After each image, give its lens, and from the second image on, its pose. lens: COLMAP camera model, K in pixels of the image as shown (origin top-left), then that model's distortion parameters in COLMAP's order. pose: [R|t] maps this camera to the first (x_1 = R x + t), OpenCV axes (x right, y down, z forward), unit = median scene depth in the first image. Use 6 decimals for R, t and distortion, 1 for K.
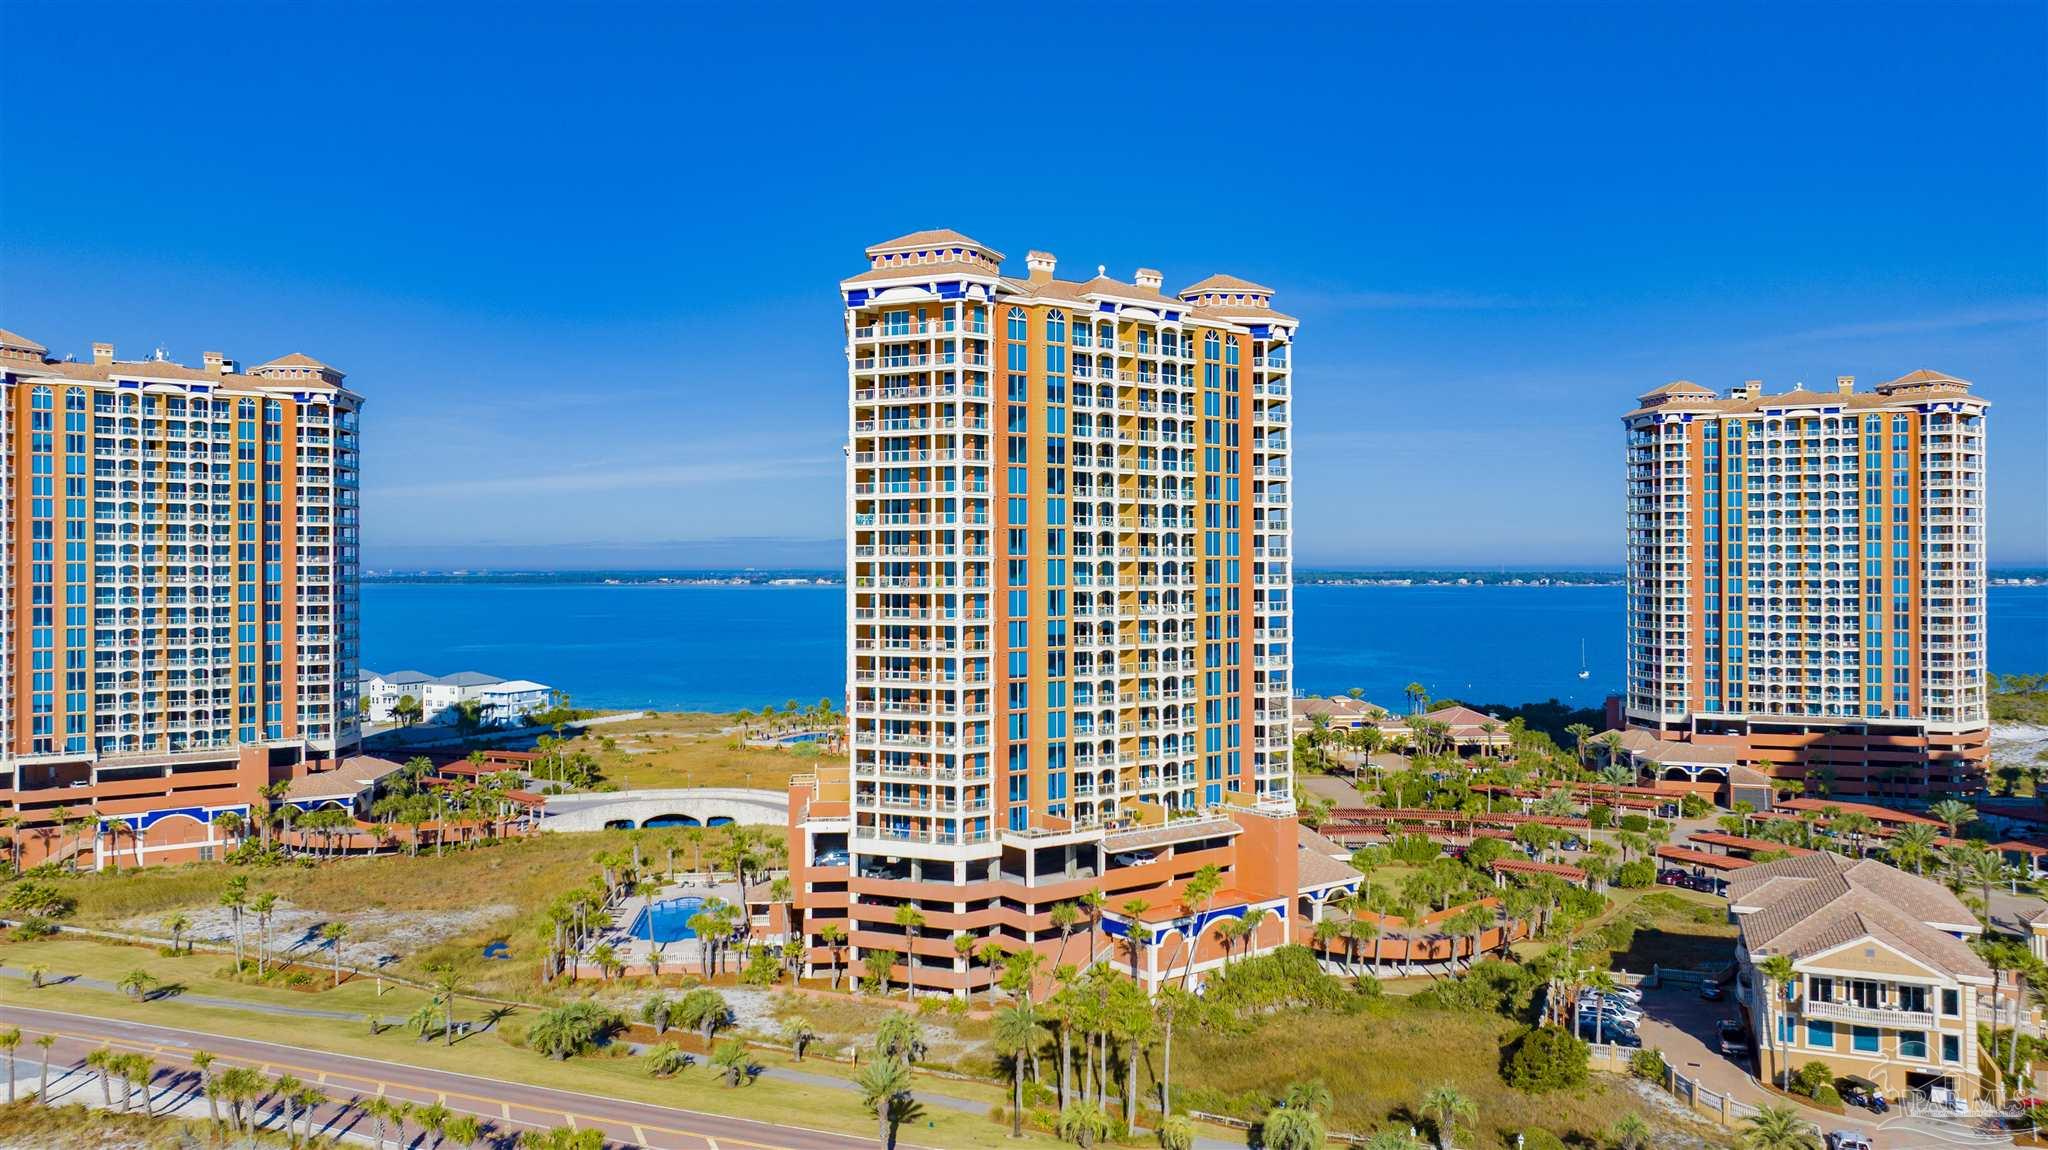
lens RADIAL K [[1459.0, 0, 1022.0], [0, 1459.0, 534.7], [0, 0, 1]] dist [-0.033456, 0.024101]
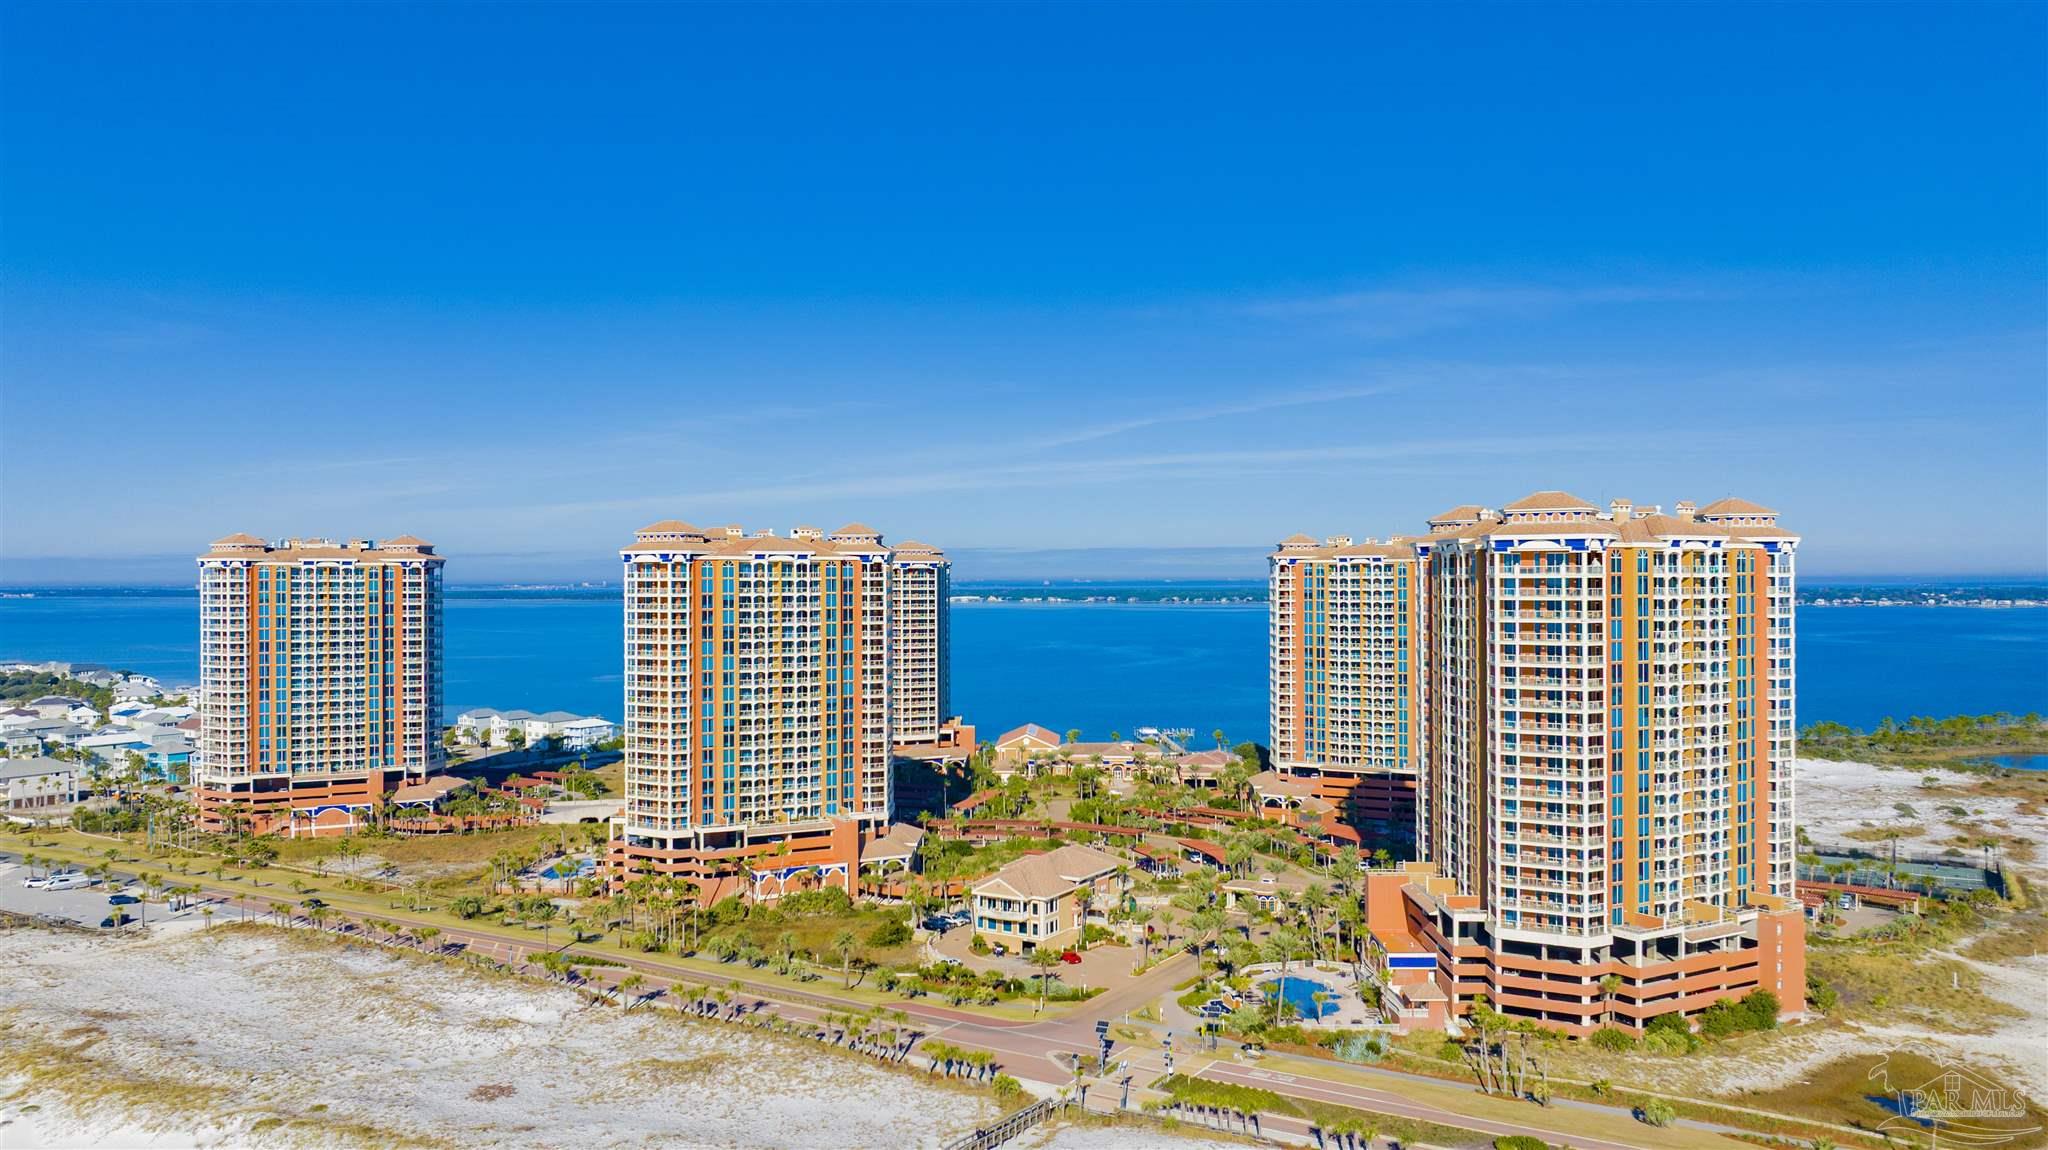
lens RADIAL K [[1459.0, 0, 1003.1], [0, 1459.0, 541.3], [0, 0, 1]] dist [-0.033456, 0.024101]
pose [[0.990041, -0.005526, -0.140673, 0.466610], [0.004984, 0.999979, -0.004204, -0.119111], [0.140693, 0.003461, 0.990047, -0.626868]]
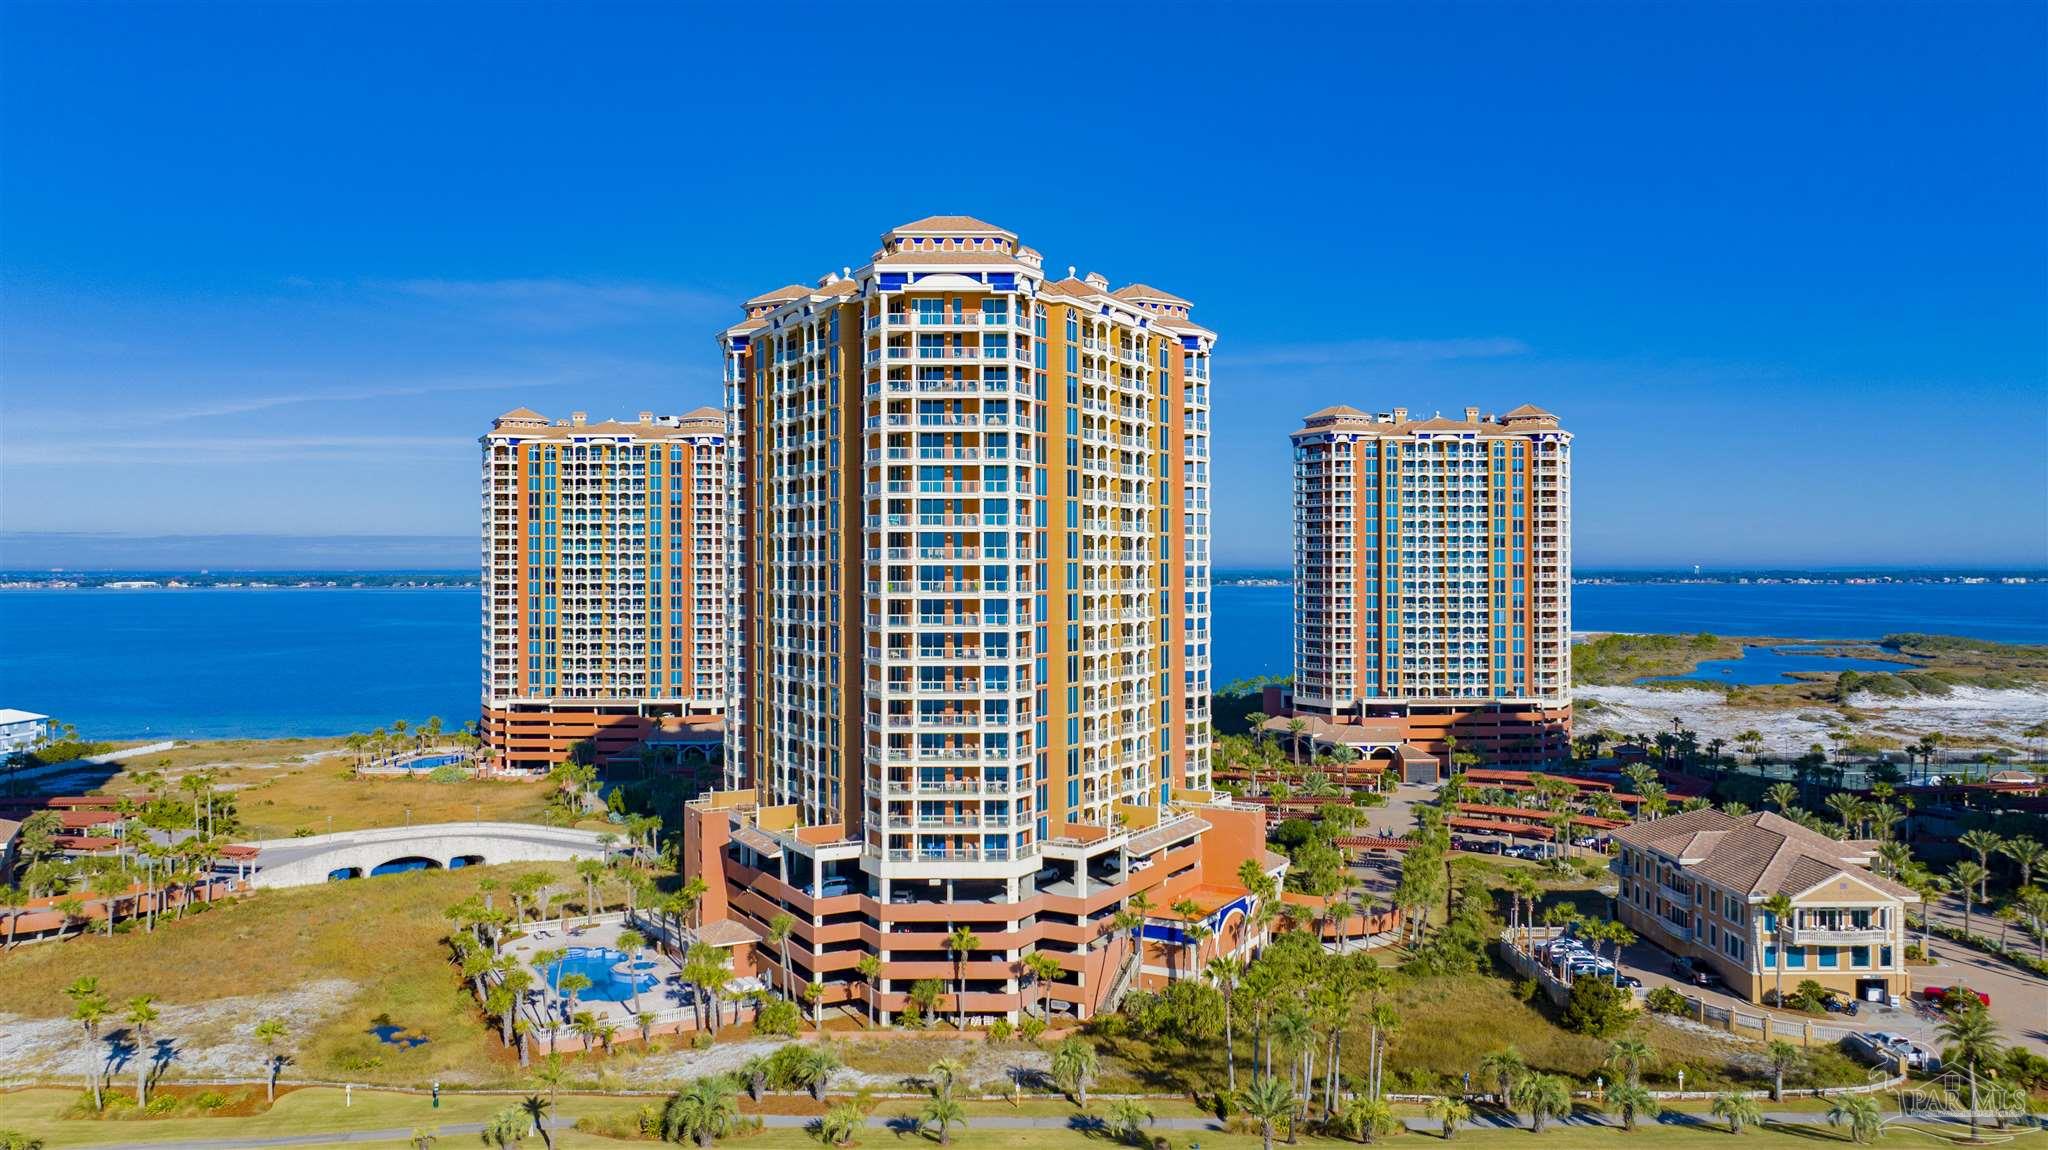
lens RADIAL K [[1459.0, 0, 1036.5], [0, 1459.0, 546.5], [0, 0, 1]] dist [-0.033456, 0.024101]
pose [[0.916784, 0.006637, 0.399329, -0.271508], [-0.009569, 0.999940, 0.005349, 0.000298], [-0.399269, -0.008725, 0.916792, 0.075477]]
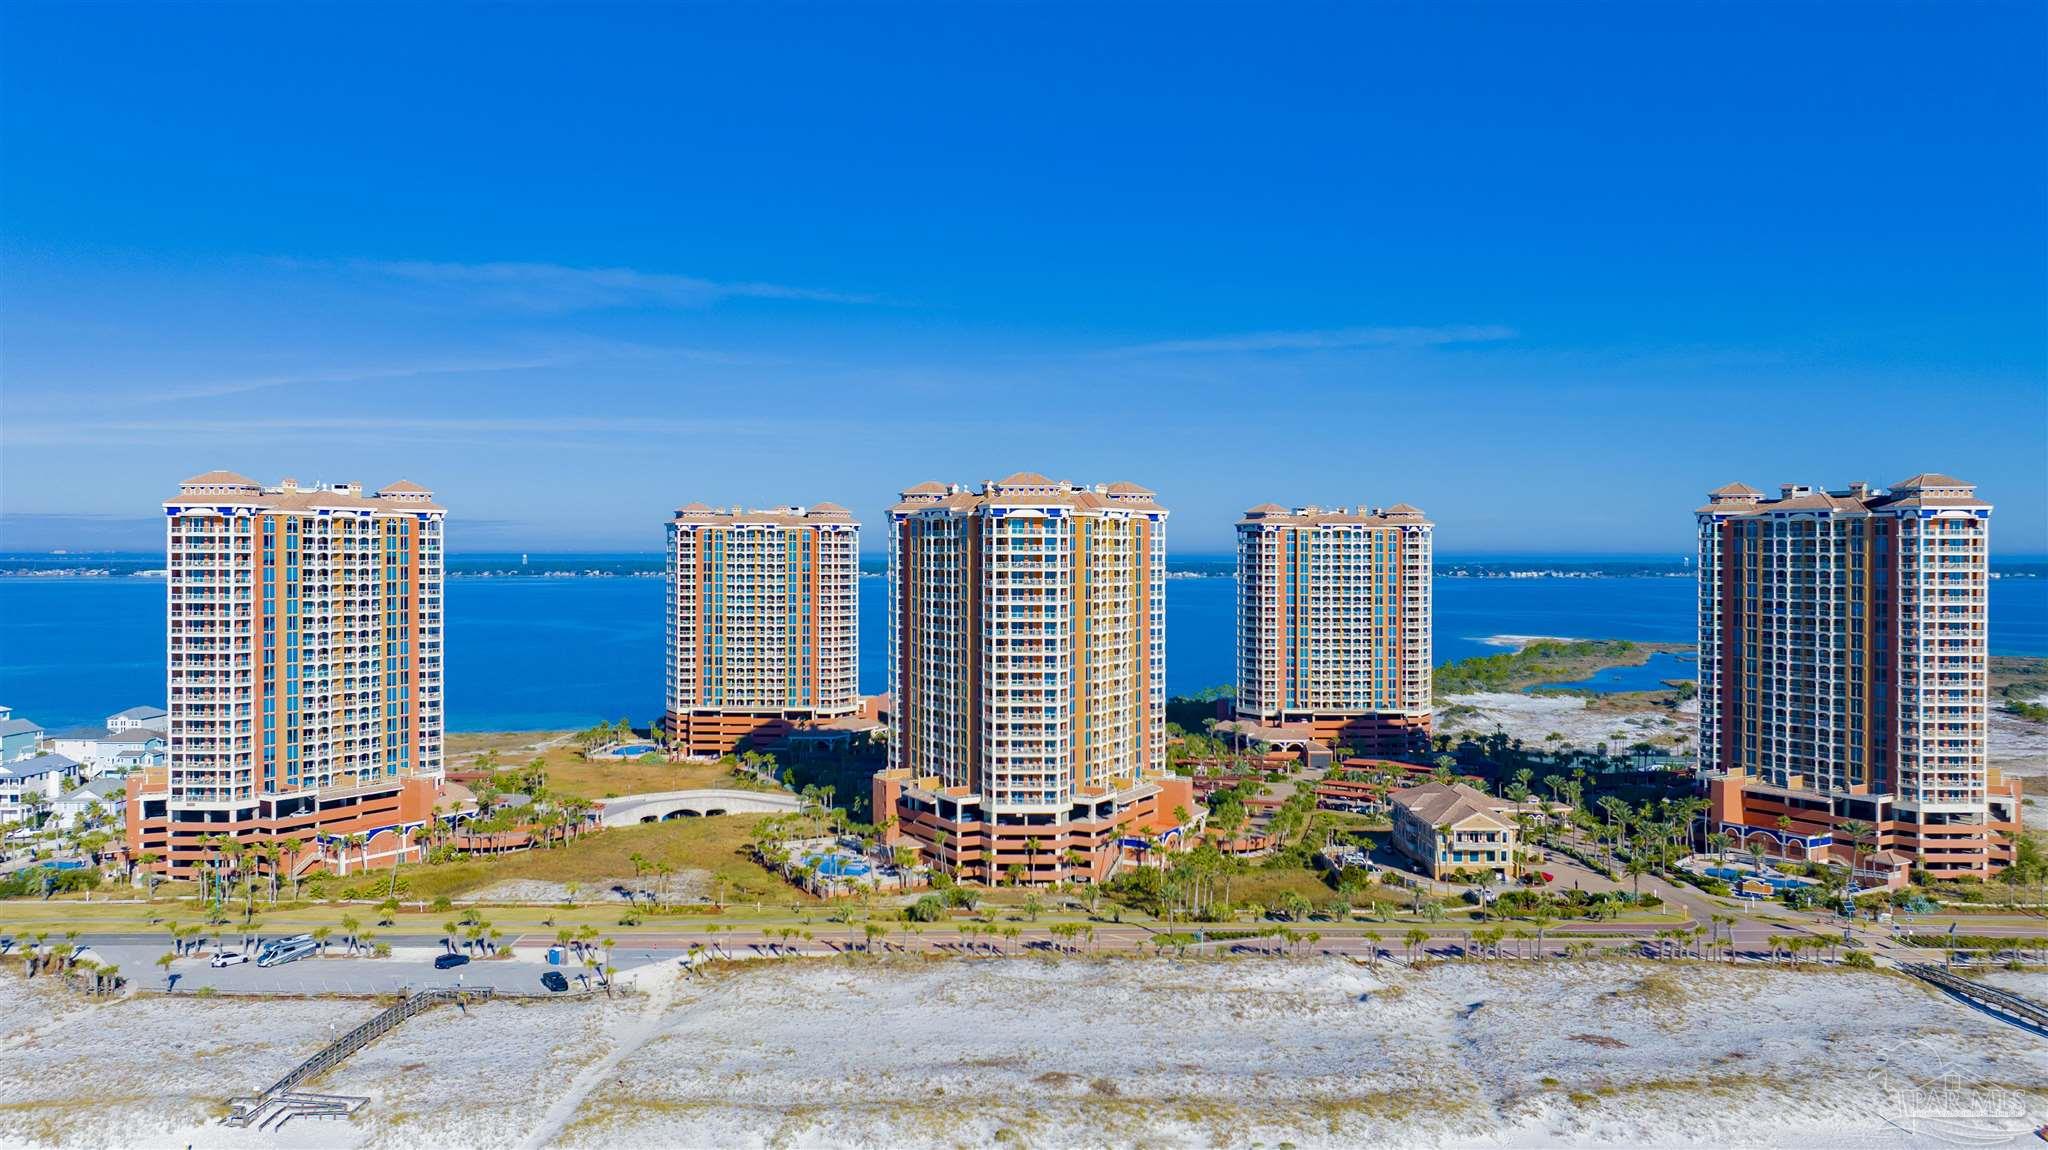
lens RADIAL K [[1459.0, 0, 1016.4], [0, 1459.0, 523.8], [0, 0, 1]] dist [-0.033456, 0.024101]
pose [[0.921860, 0.011019, 0.387367, -0.549924], [-0.011898, 0.999929, -0.000131, -0.101062], [-0.387341, -0.004488, 0.921925, -0.483984]]
